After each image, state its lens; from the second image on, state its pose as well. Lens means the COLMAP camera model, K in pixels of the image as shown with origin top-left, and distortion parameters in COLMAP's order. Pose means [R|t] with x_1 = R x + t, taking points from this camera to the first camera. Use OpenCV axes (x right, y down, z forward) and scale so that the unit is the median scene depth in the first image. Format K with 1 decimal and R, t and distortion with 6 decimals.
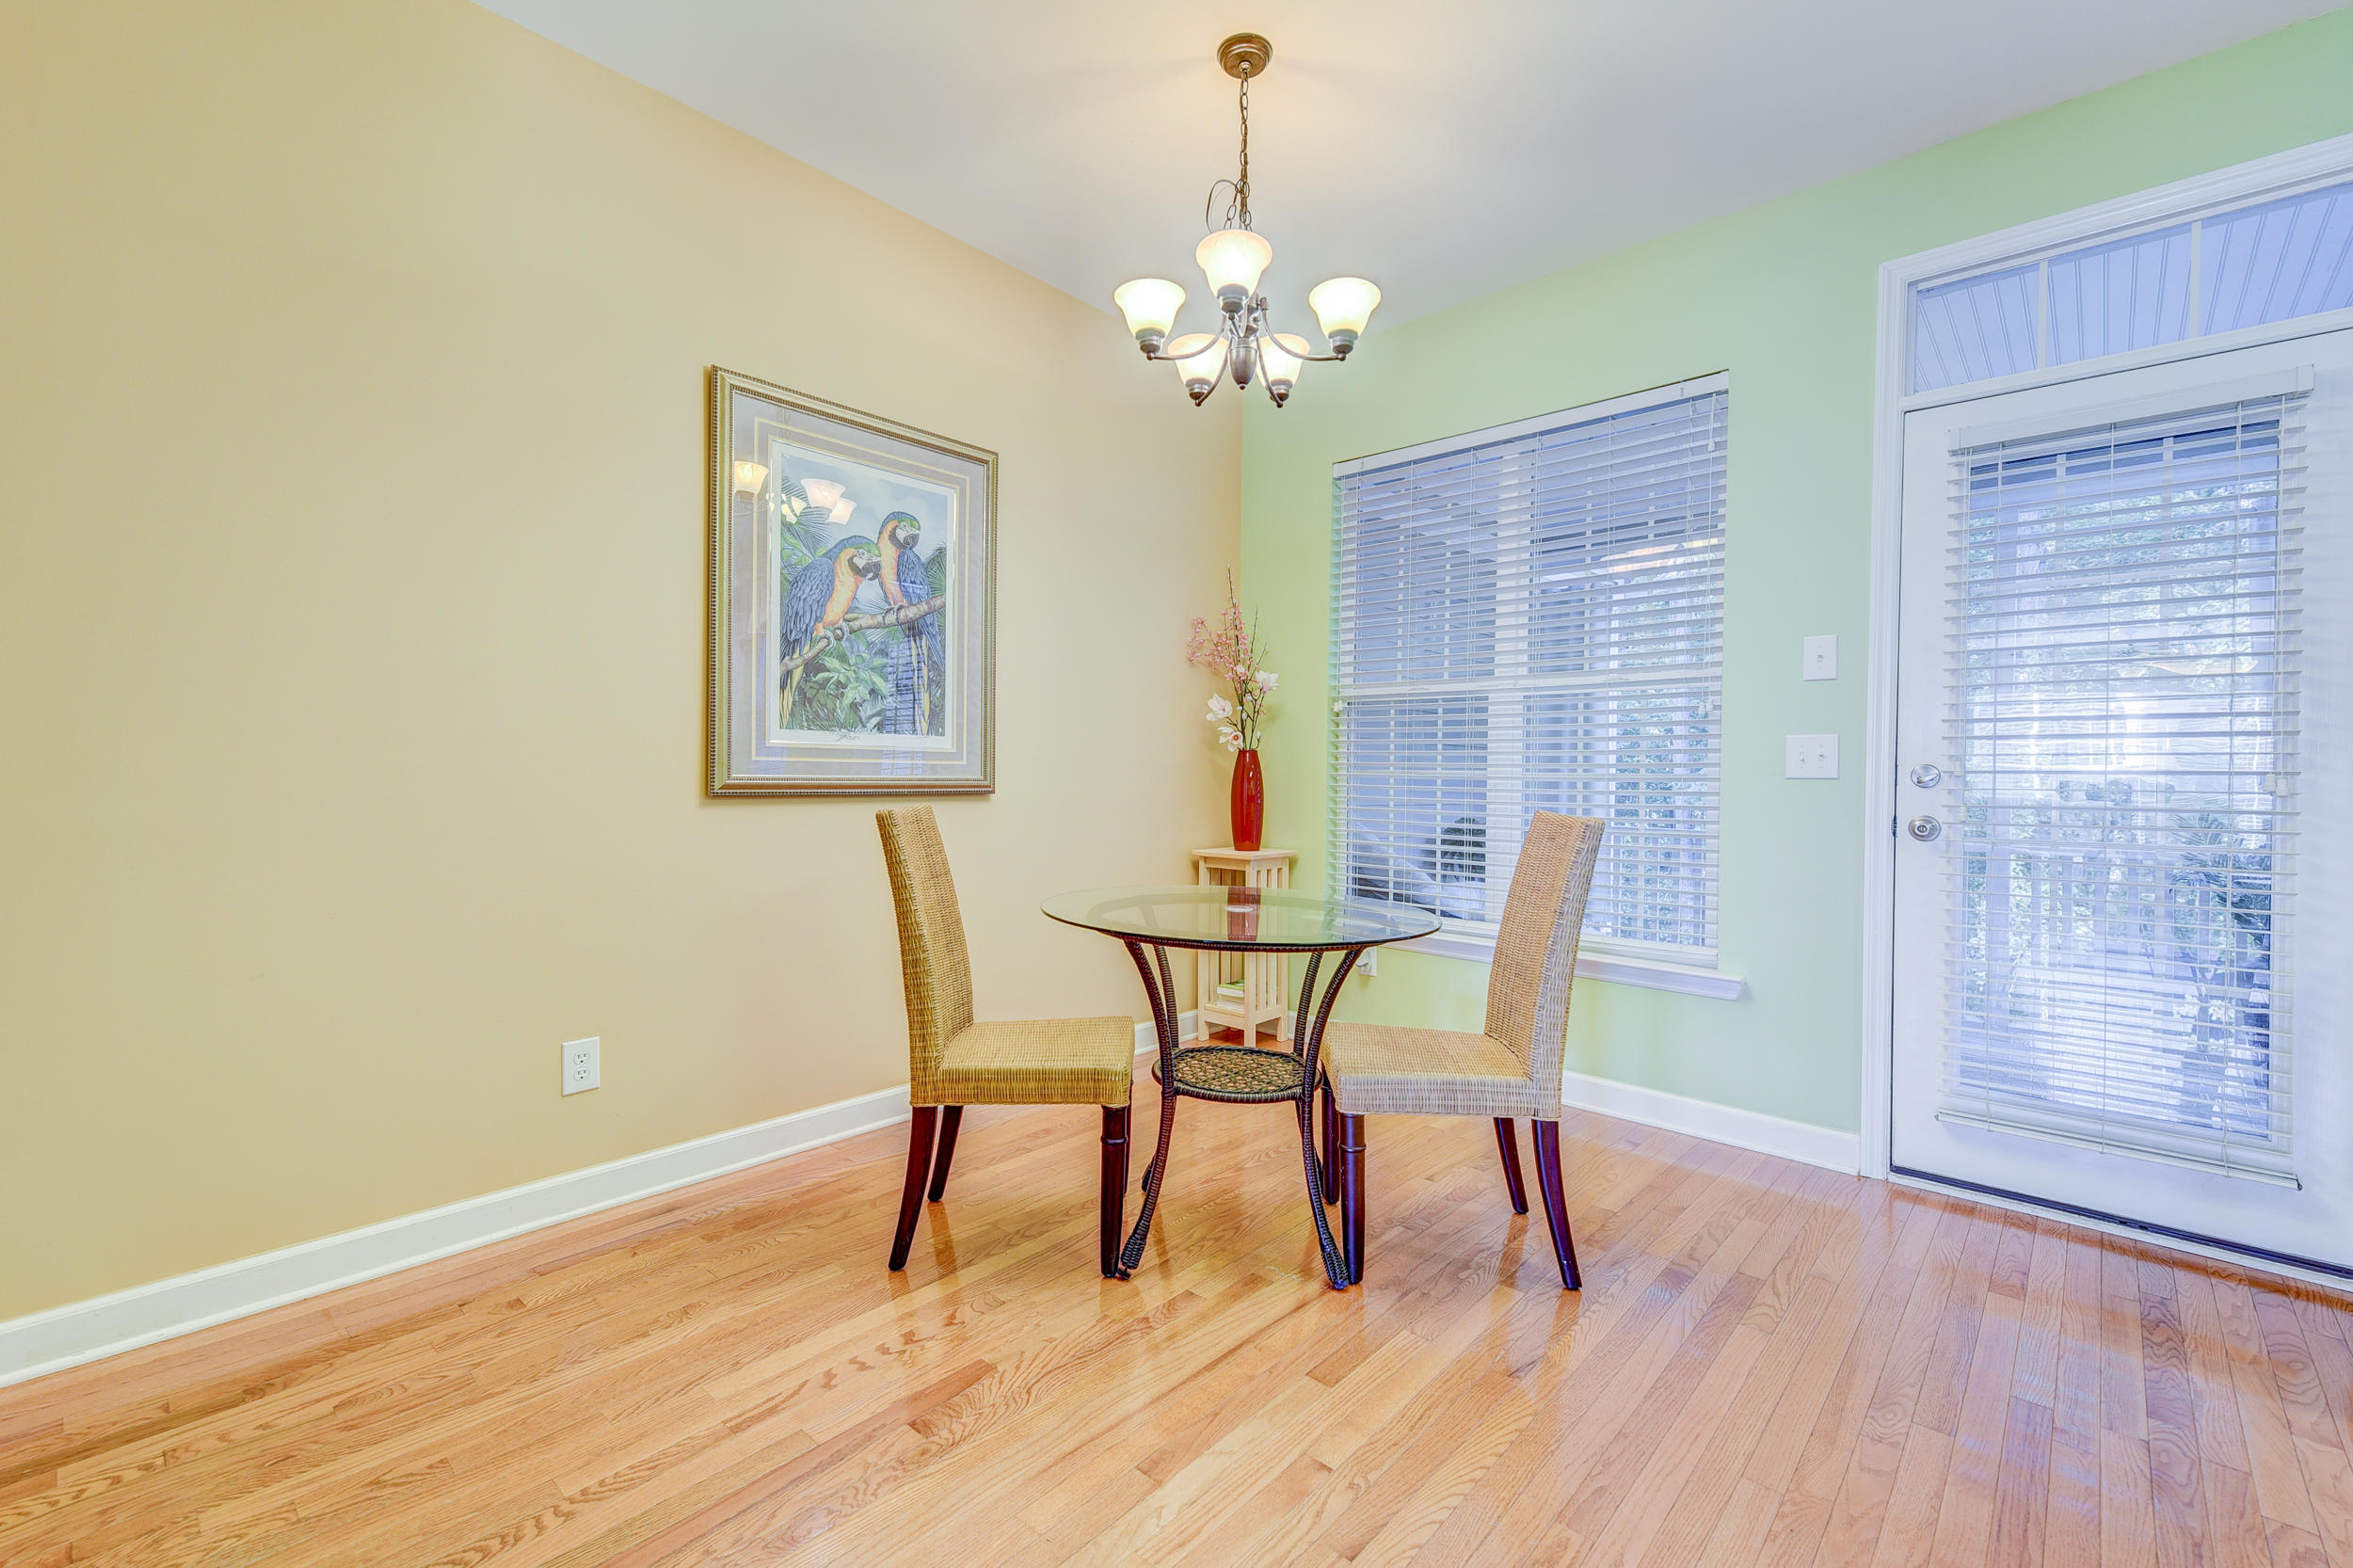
lens RADIAL K [[993.4, 0, 1172.1], [0, 993.4, 777.9], [0, 0, 1]] dist [0.026657, -0.007858]
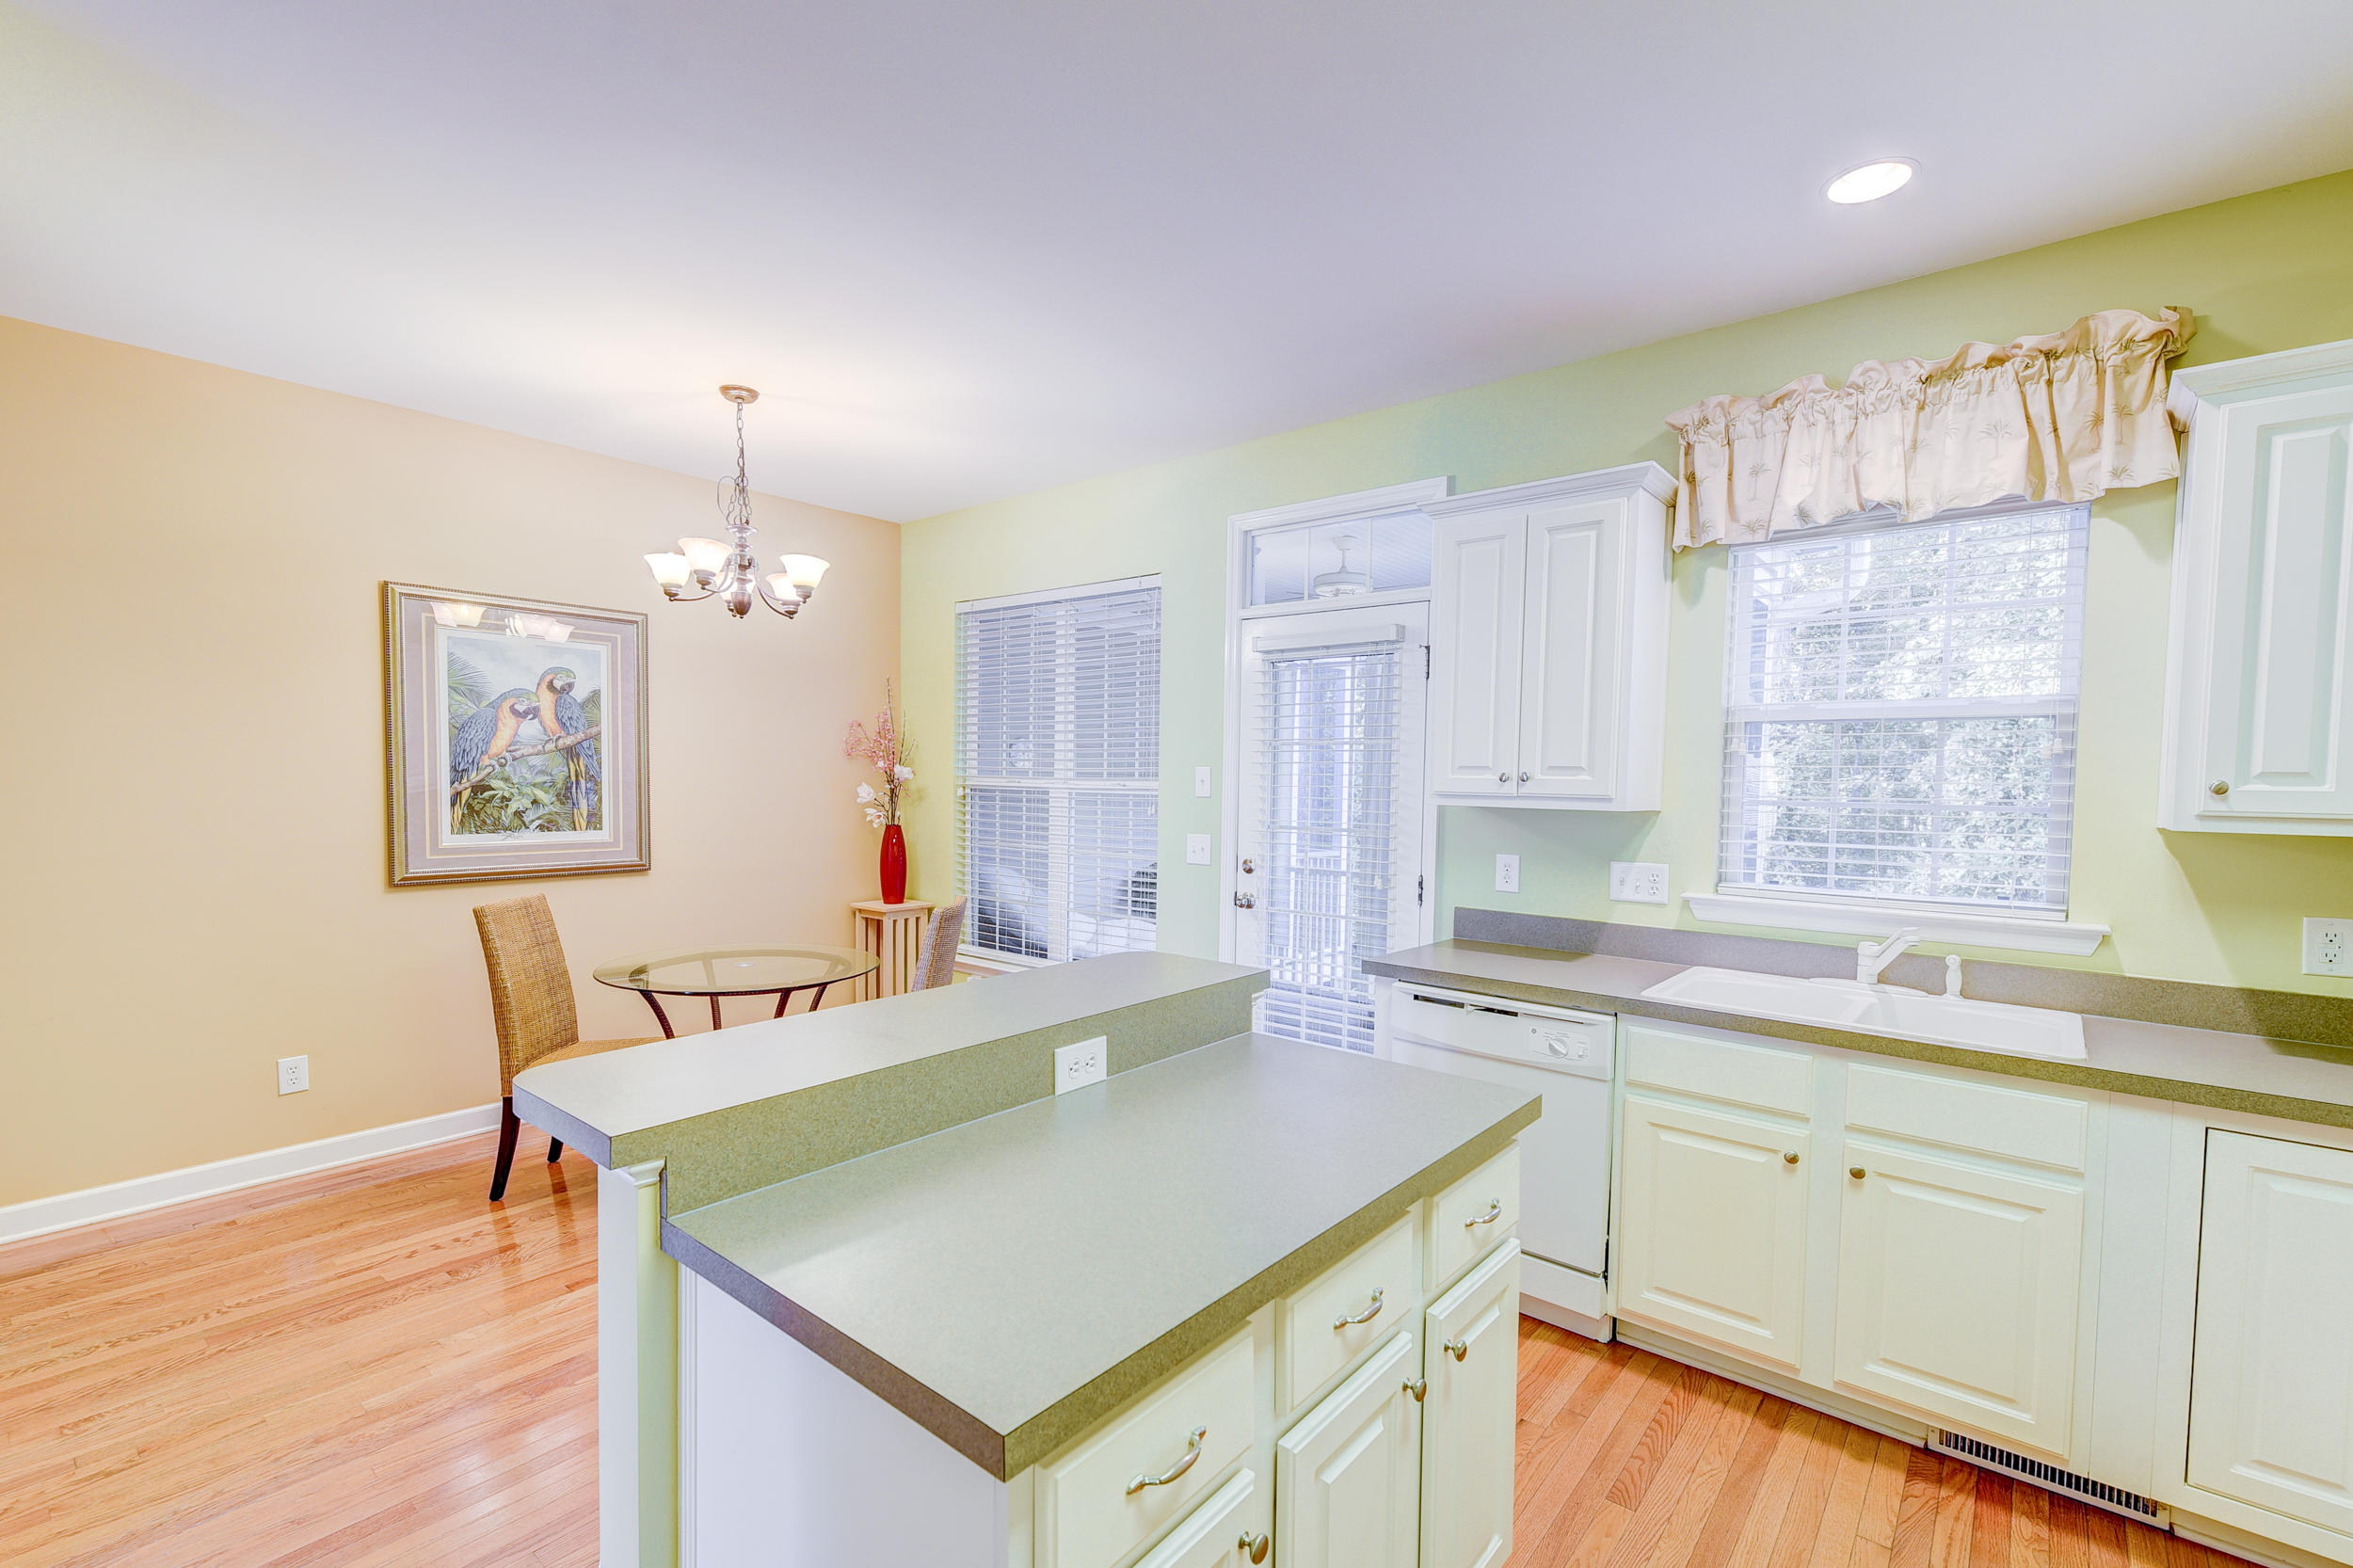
lens RADIAL K [[1027.0, 0, 1182.5], [0, 1027.0, 824.0], [0, 0, 1]] dist [0.028301, -0.009167]
pose [[0.998436, -0.002101, 0.055860, 0.522237], [-0.000300, 0.999077, 0.042947, -0.121148], [-0.055899, -0.042896, 0.997515, -0.482882]]
